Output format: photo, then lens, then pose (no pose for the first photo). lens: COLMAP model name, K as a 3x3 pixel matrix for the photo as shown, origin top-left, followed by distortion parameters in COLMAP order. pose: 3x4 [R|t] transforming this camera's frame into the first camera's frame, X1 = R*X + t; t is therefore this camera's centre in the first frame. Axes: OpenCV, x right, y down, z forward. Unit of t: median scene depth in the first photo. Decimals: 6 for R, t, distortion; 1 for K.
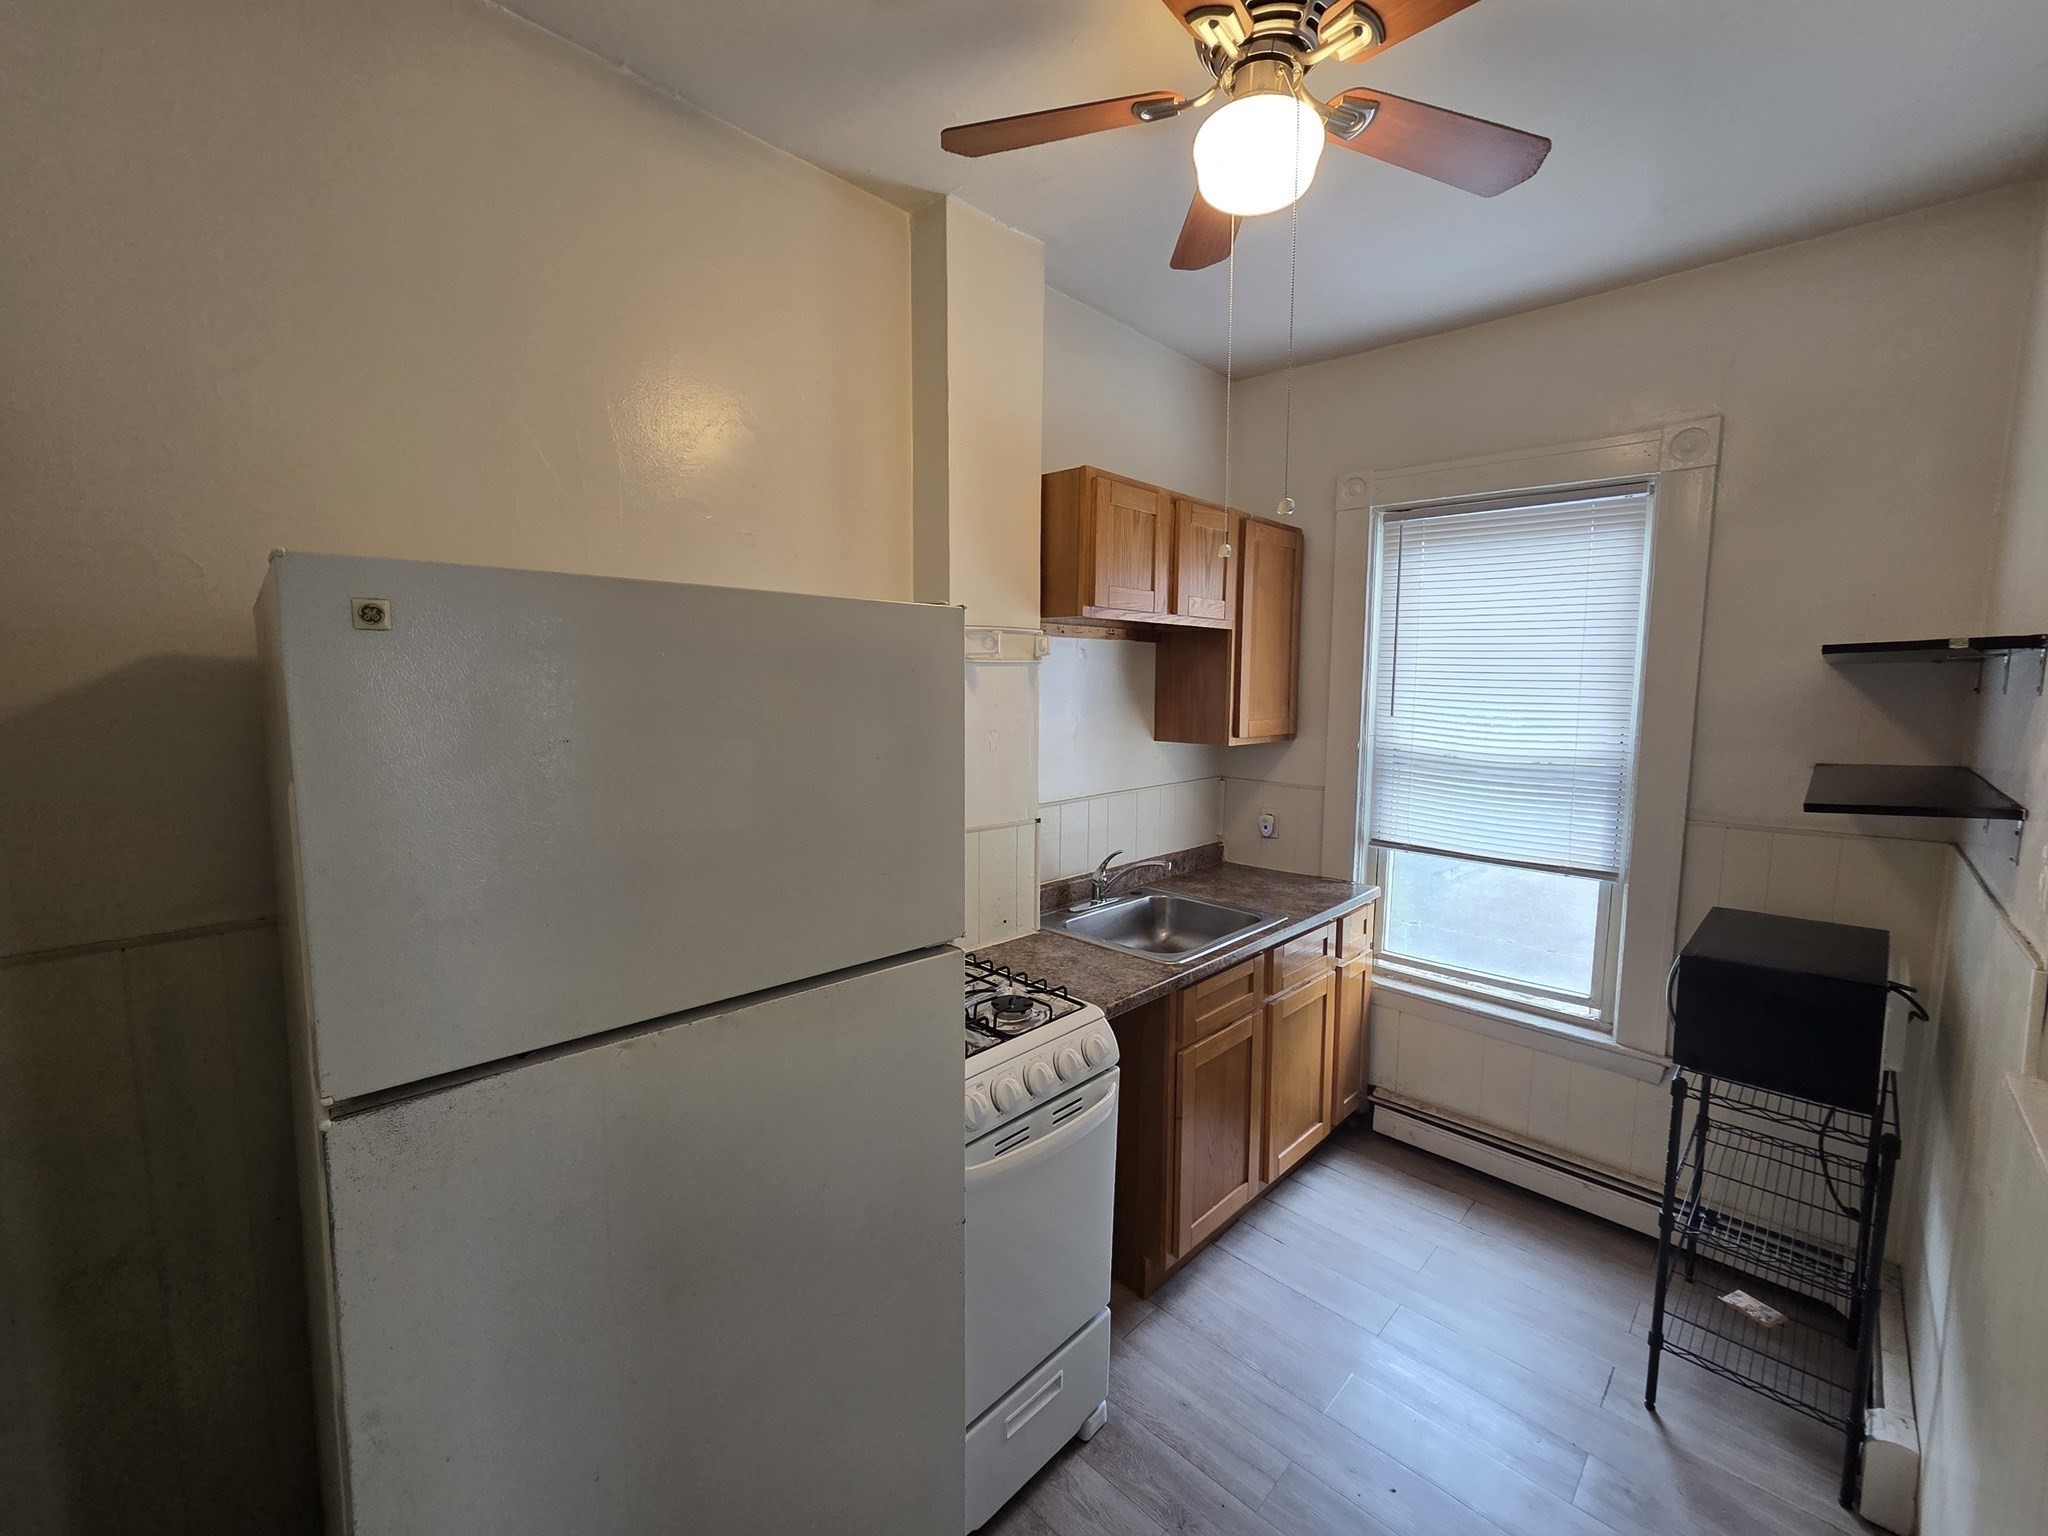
lens RADIAL K [[847.7, 0, 1030.1], [0, 847.7, 767.6], [0, 0, 1]] dist [0.002744, 0.000380]
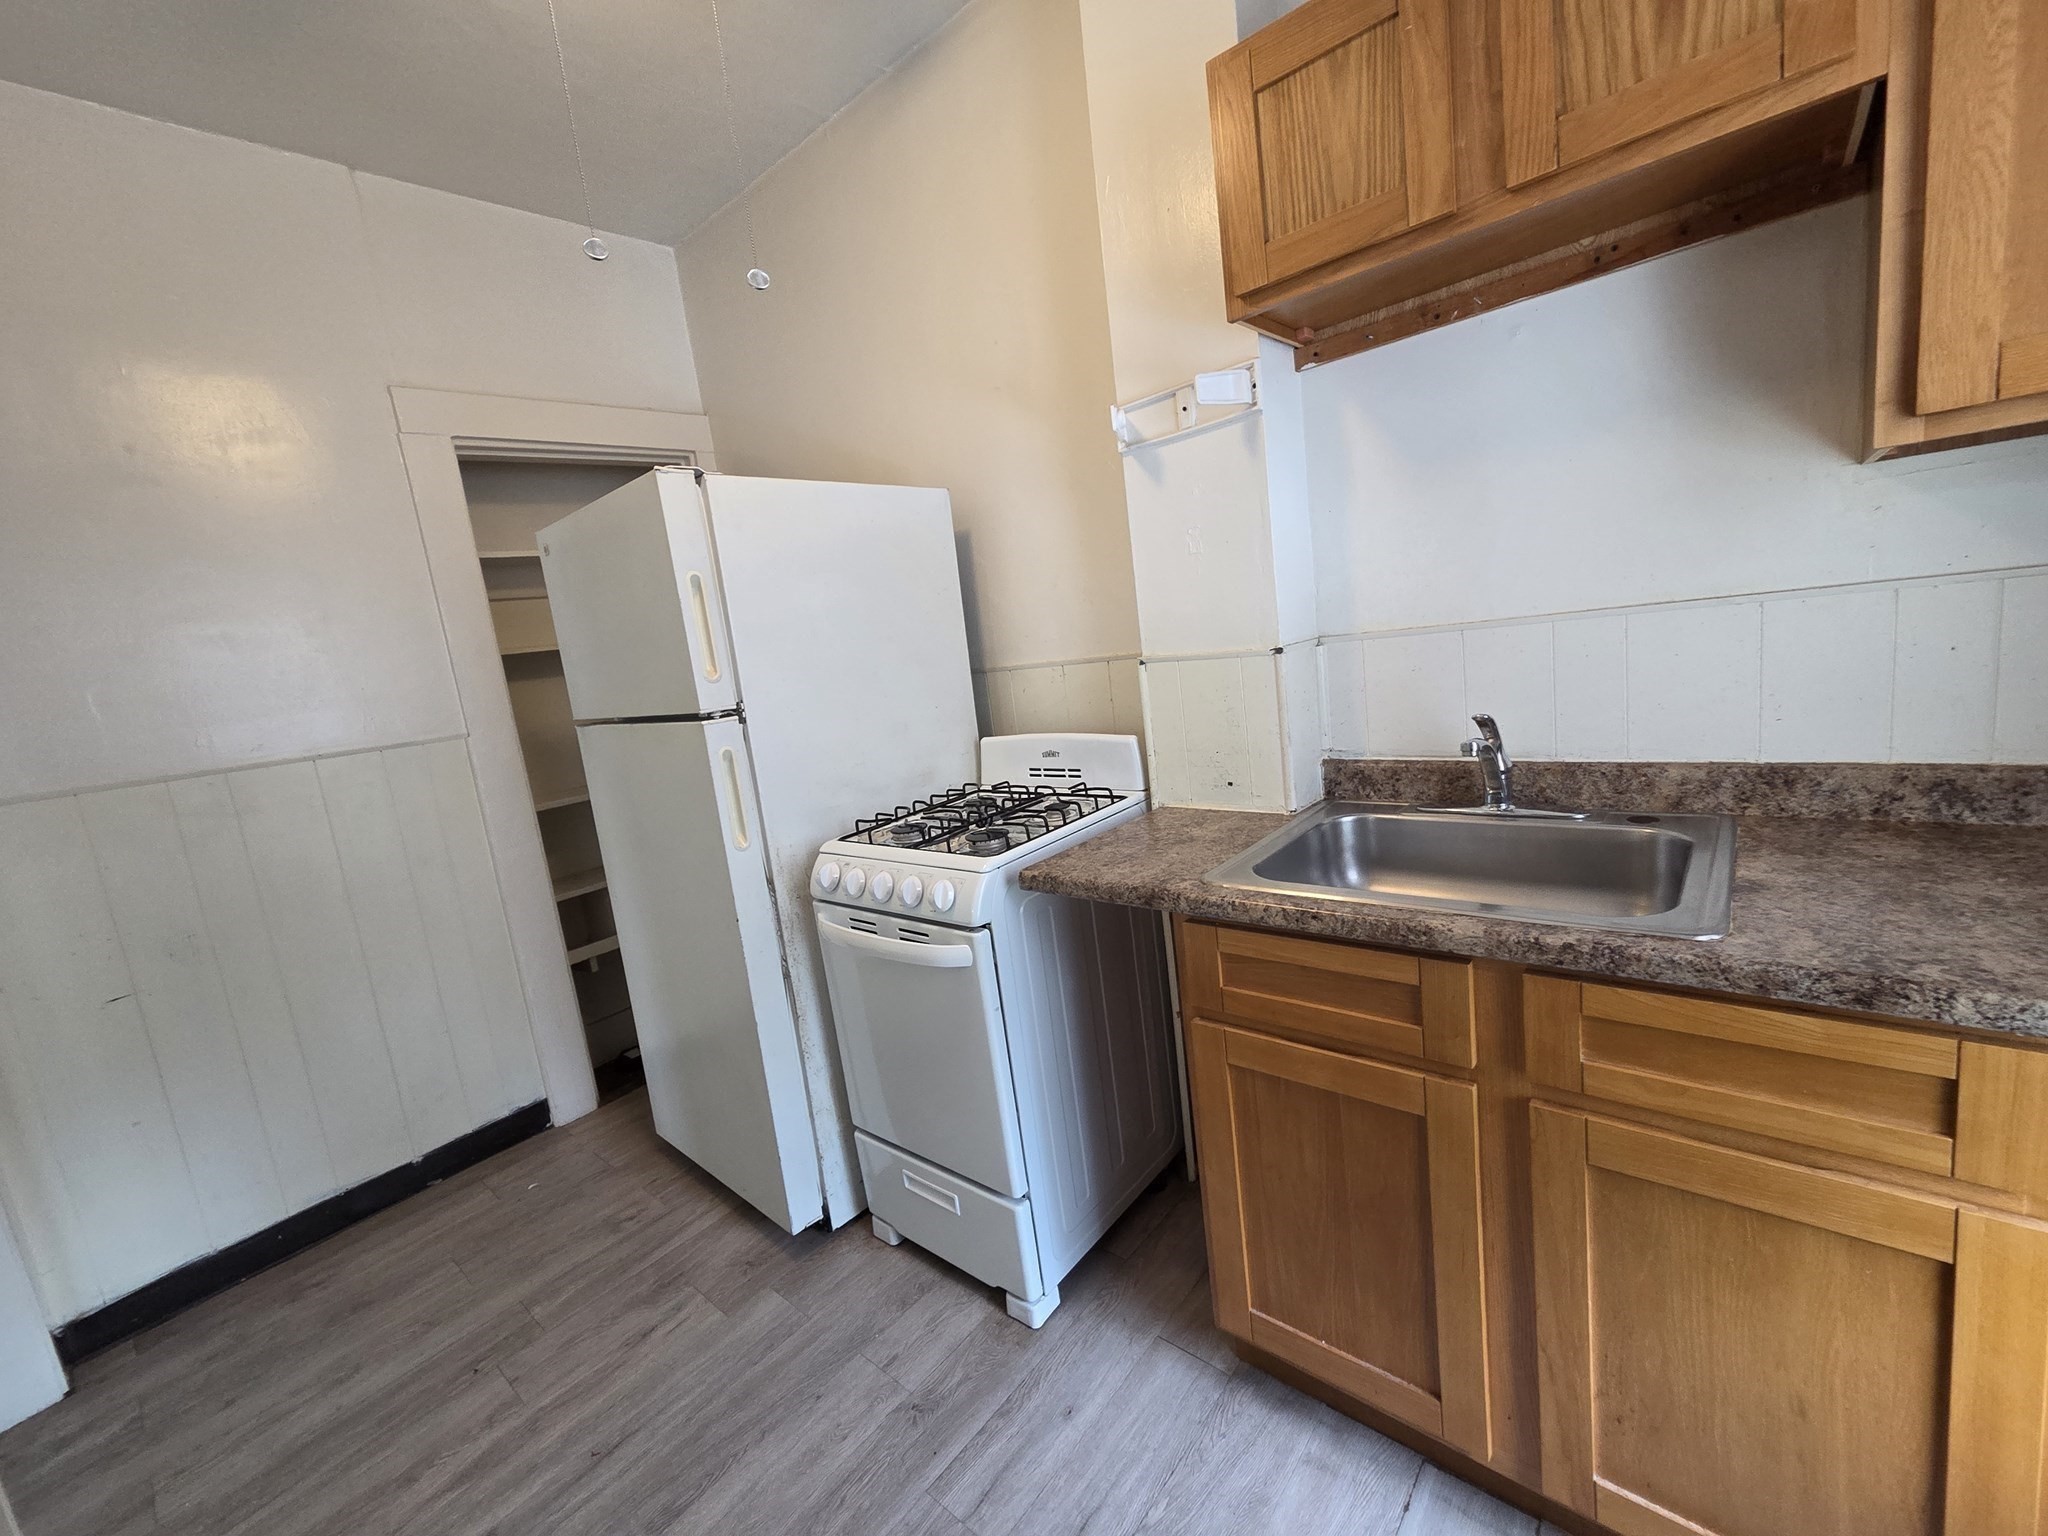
lens RADIAL K [[847.7, 0, 1030.1], [0, 847.7, 767.6], [0, 0, 1]] dist [0.002744, 0.000380]
pose [[0.041032, 0.143842, -0.988750, 0.817774], [0.024644, 0.989136, 0.144921, 0.060826], [0.998854, -0.030313, 0.037041, 0.913780]]
